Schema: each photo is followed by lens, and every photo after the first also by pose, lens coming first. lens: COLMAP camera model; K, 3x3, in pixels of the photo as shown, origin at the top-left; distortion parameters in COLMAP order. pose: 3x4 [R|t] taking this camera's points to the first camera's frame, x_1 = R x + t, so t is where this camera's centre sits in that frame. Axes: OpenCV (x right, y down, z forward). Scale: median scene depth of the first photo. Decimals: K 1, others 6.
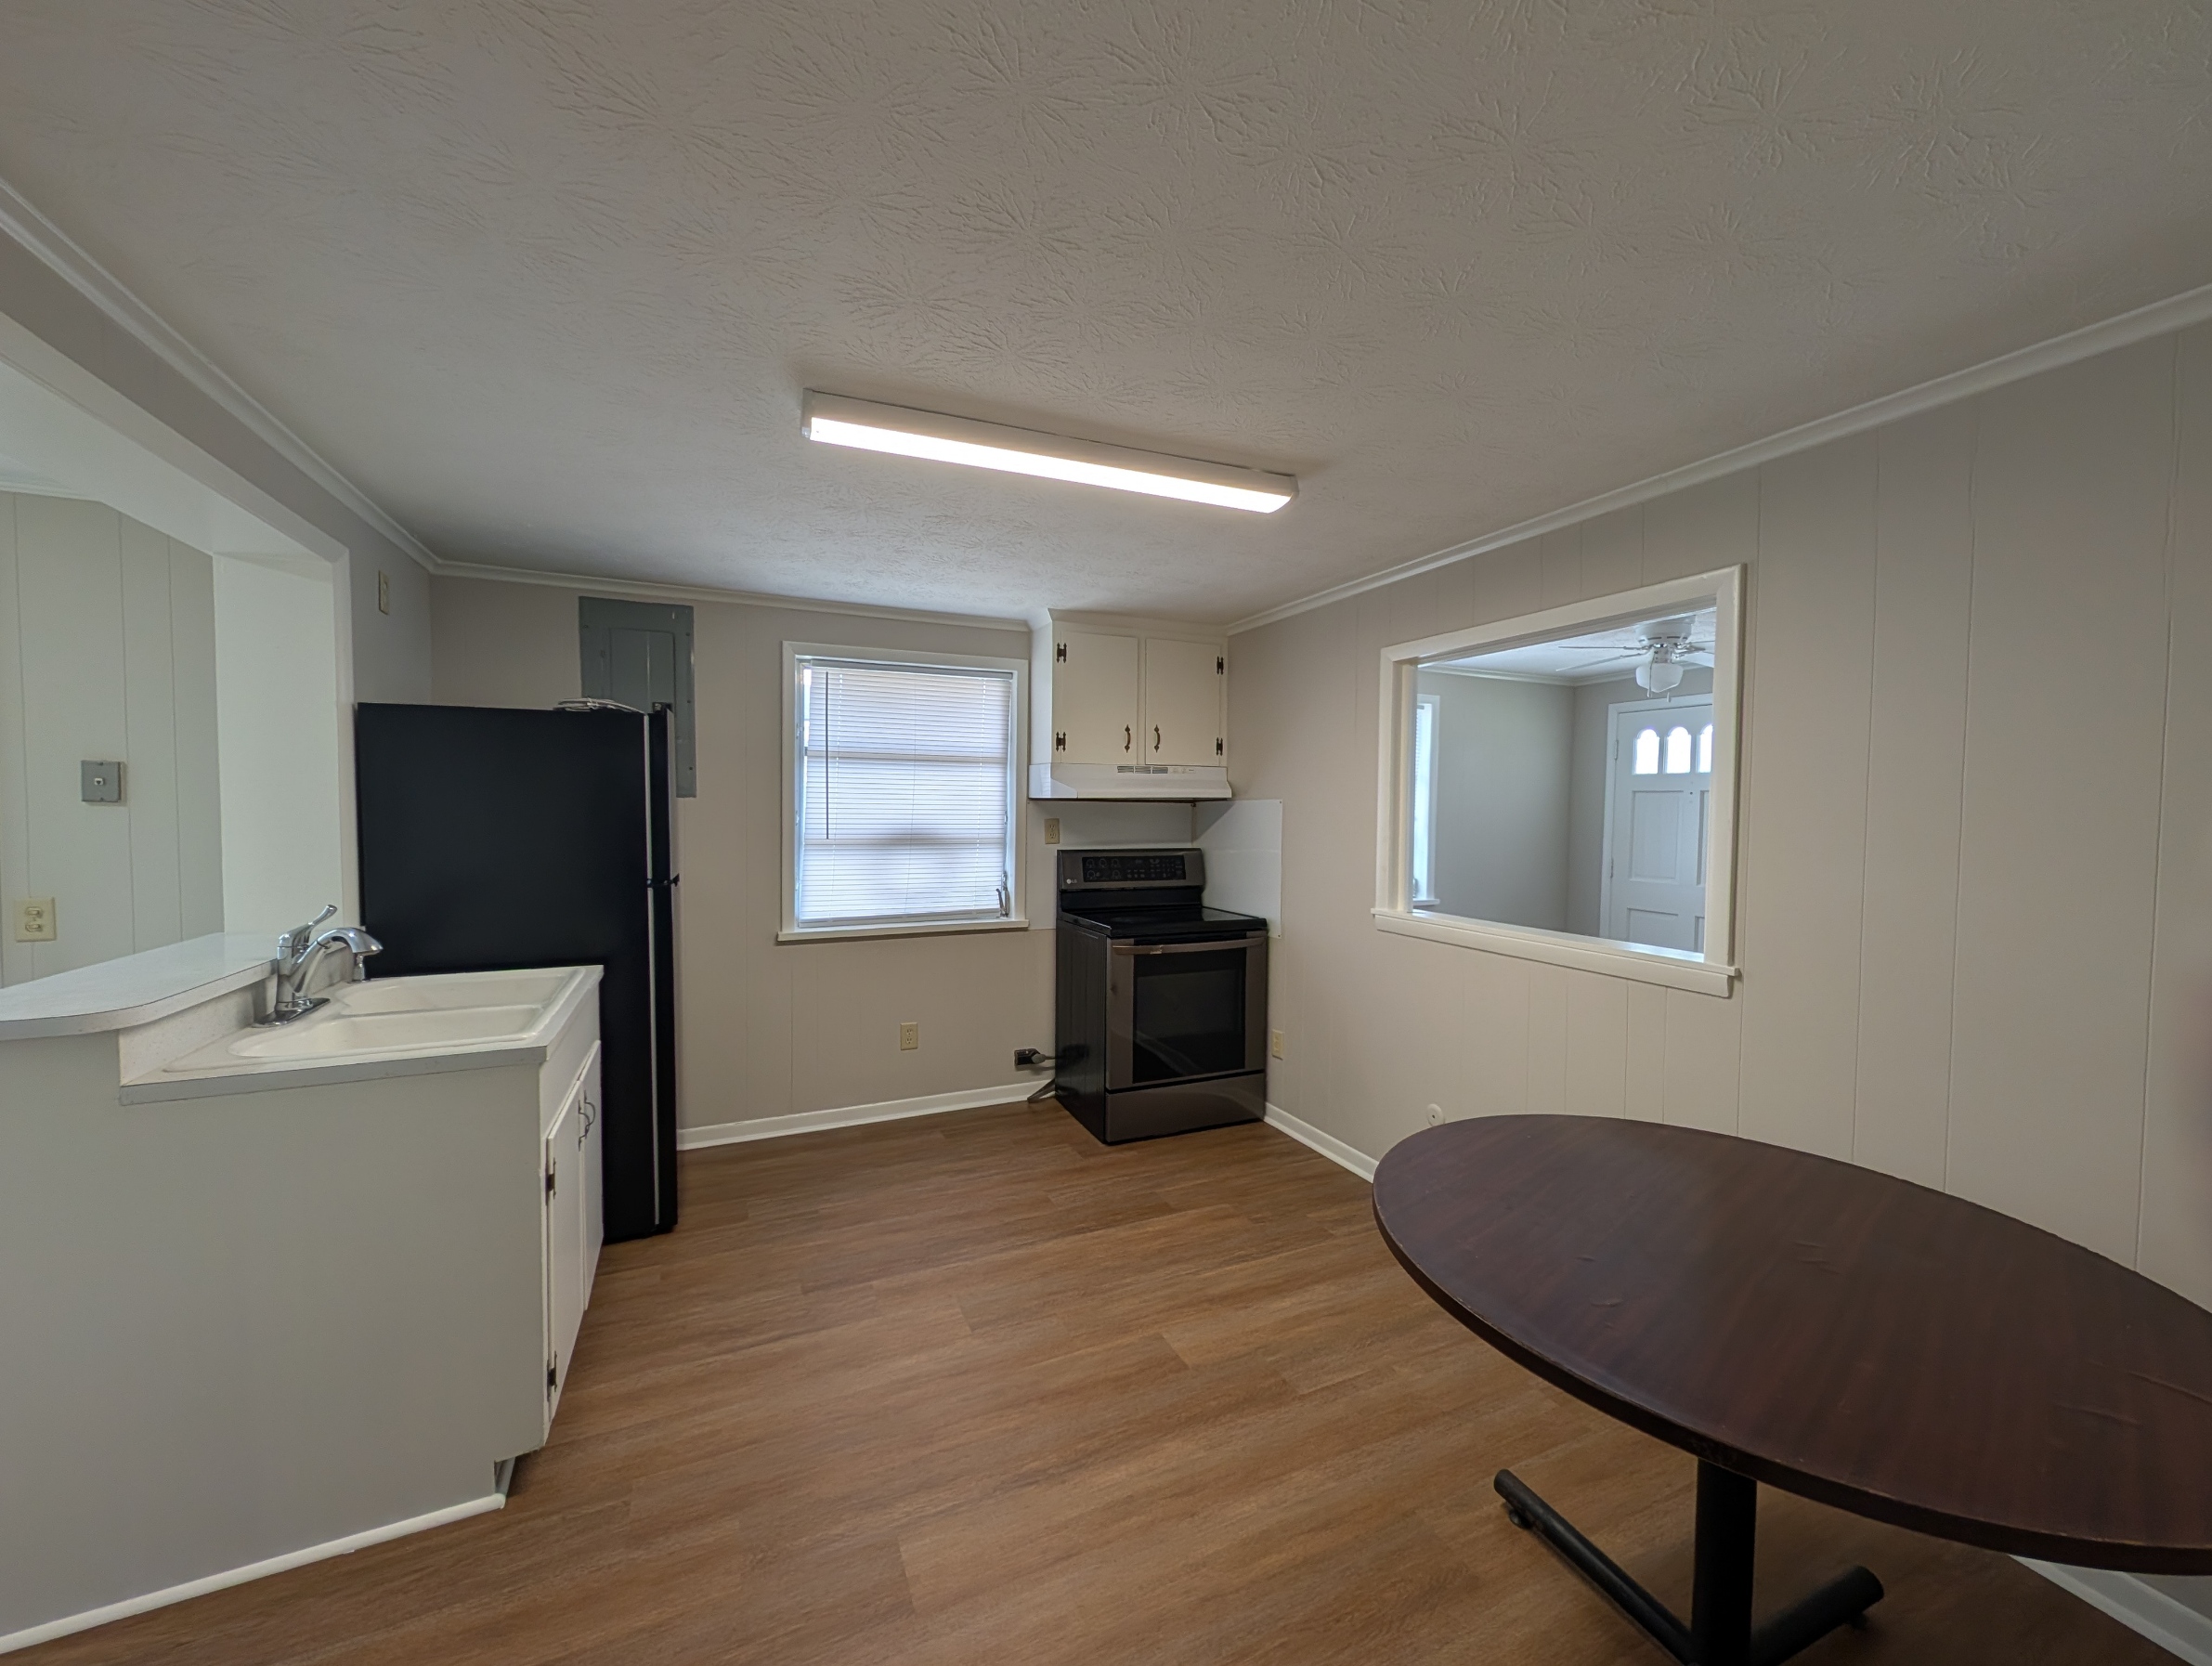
lens RADIAL K [[852.4, 0, 1107.5], [0, 852.4, 838.9], [0, 0, 1]] dist [0.001463, -0.000151]
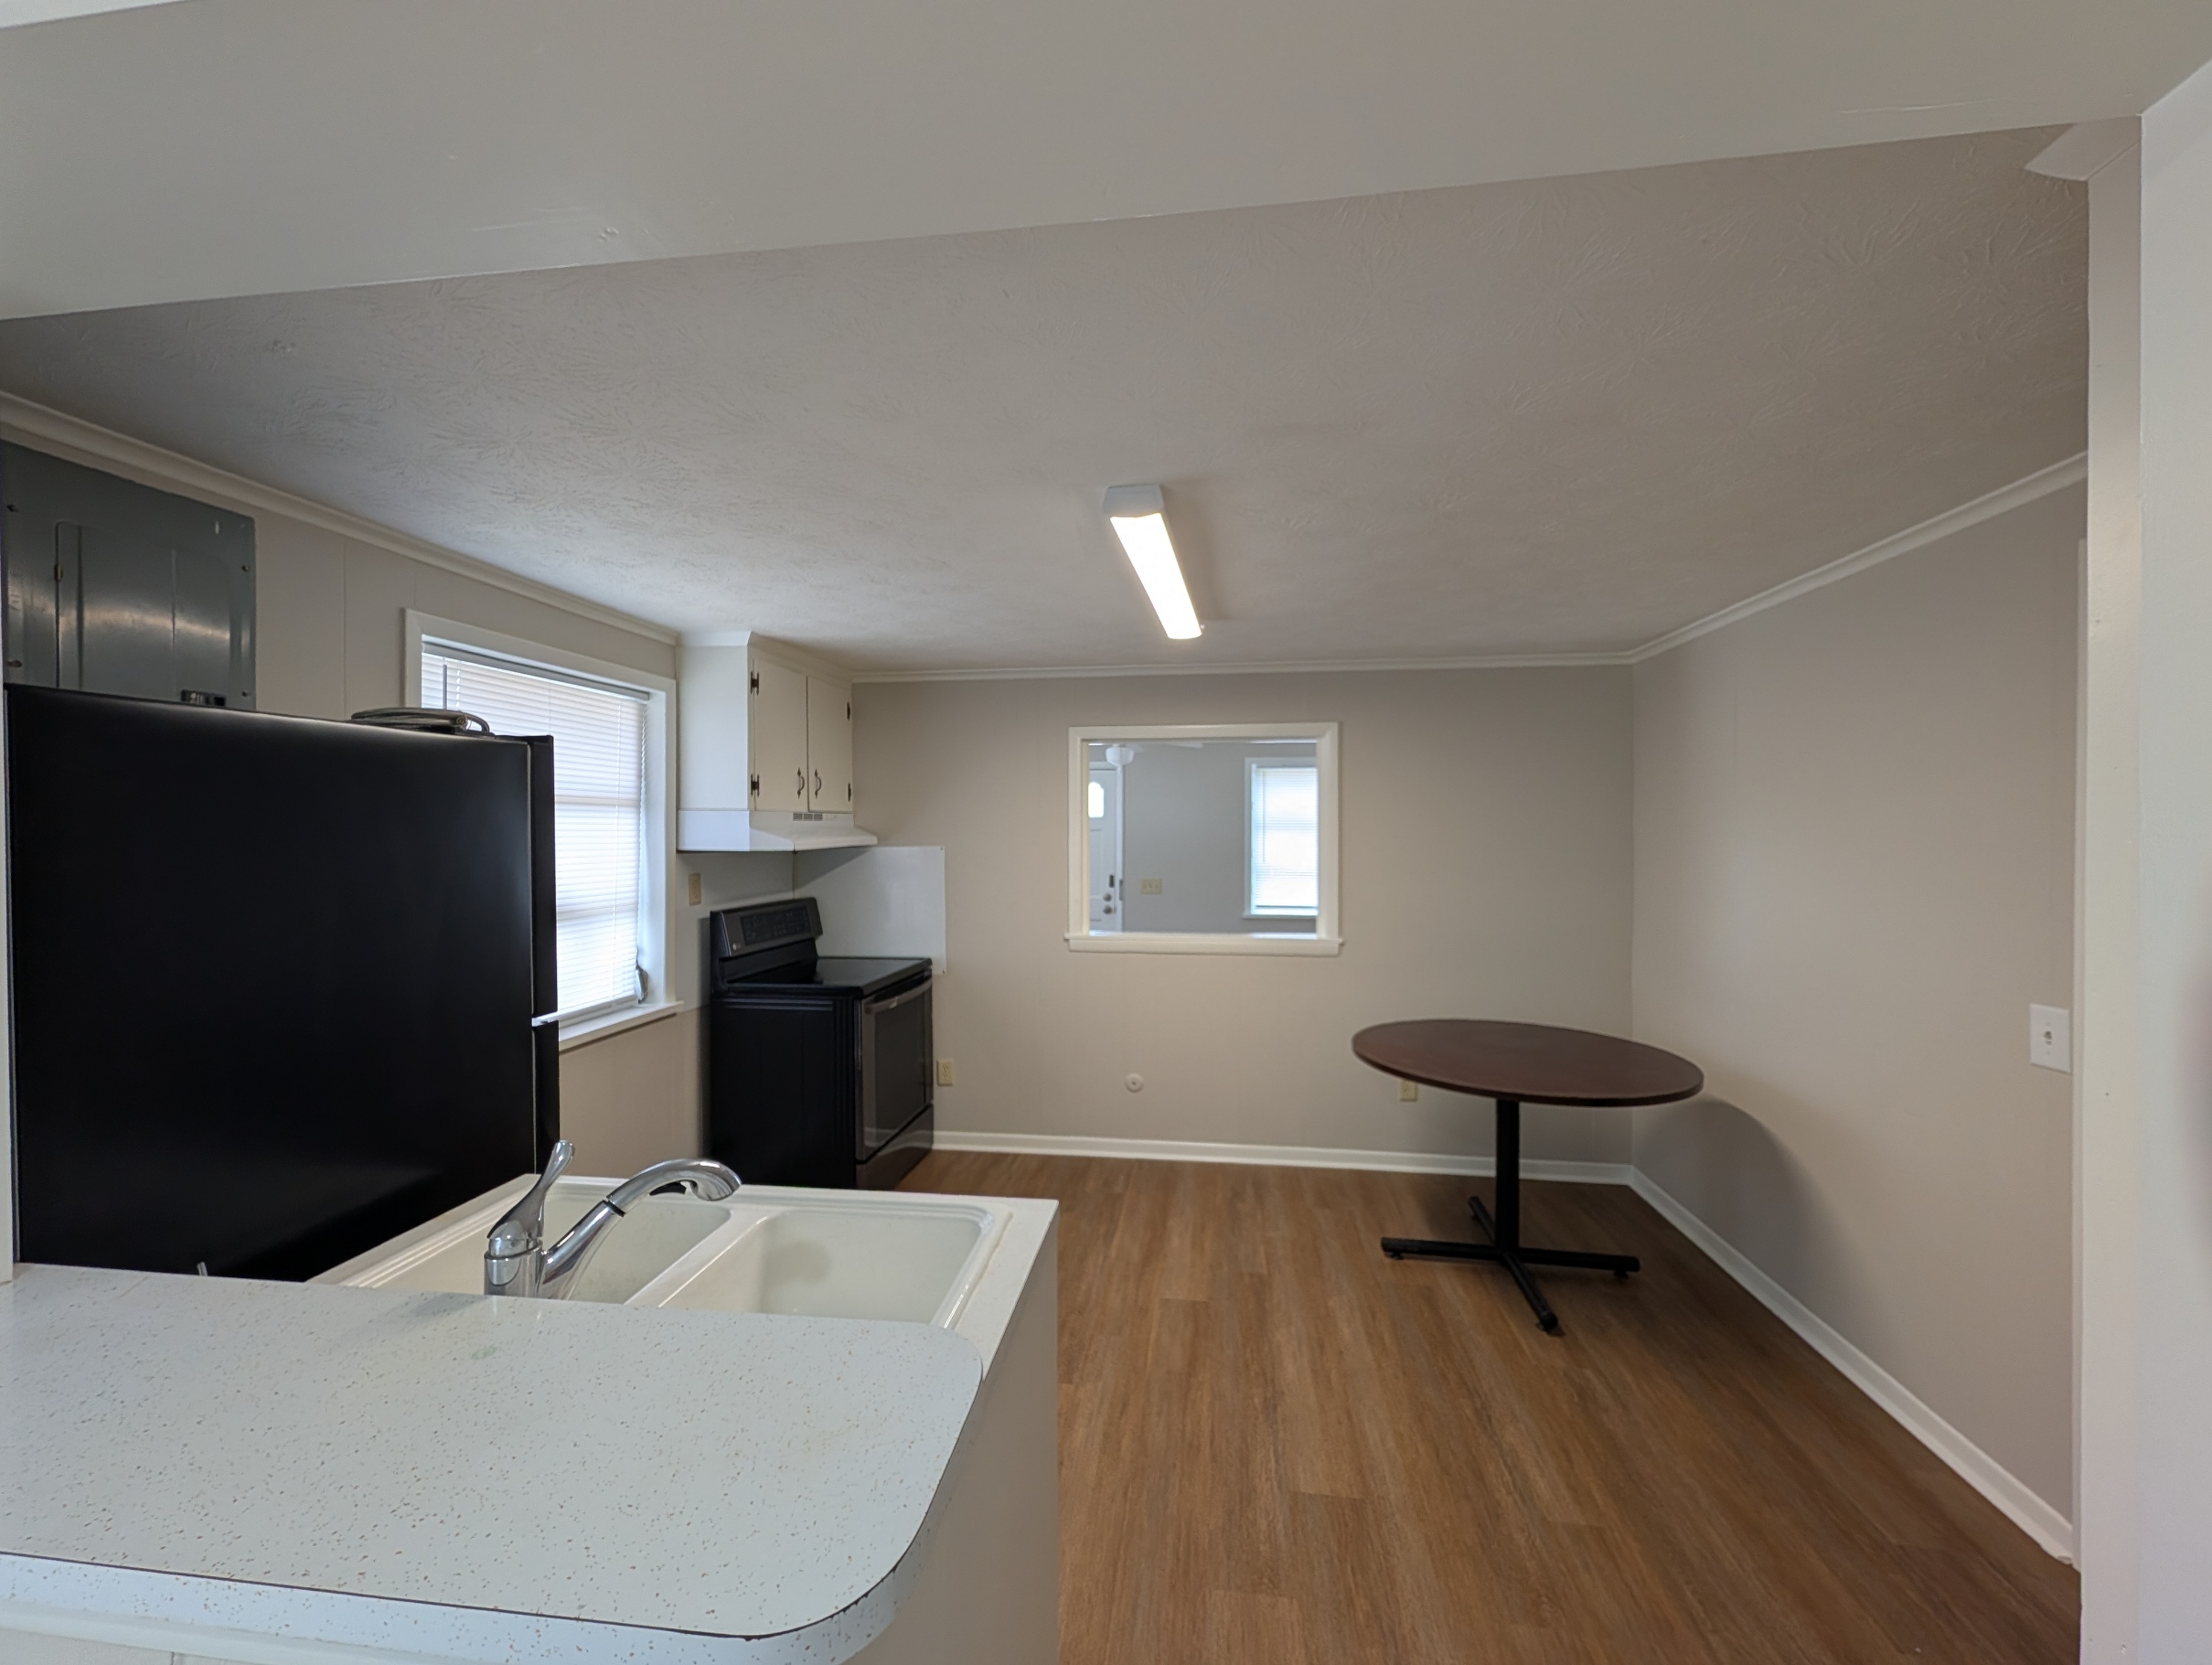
lens RADIAL K [[852.4, 0, 1114.3], [0, 852.4, 832.8], [0, 0, 1]] dist [0.001463, -0.000151]
pose [[0.528073, -0.011195, 0.849125, -0.610302], [0.037994, 0.999223, -0.010455, -0.043713], [-0.848349, 0.037783, 0.528088, 0.240011]]
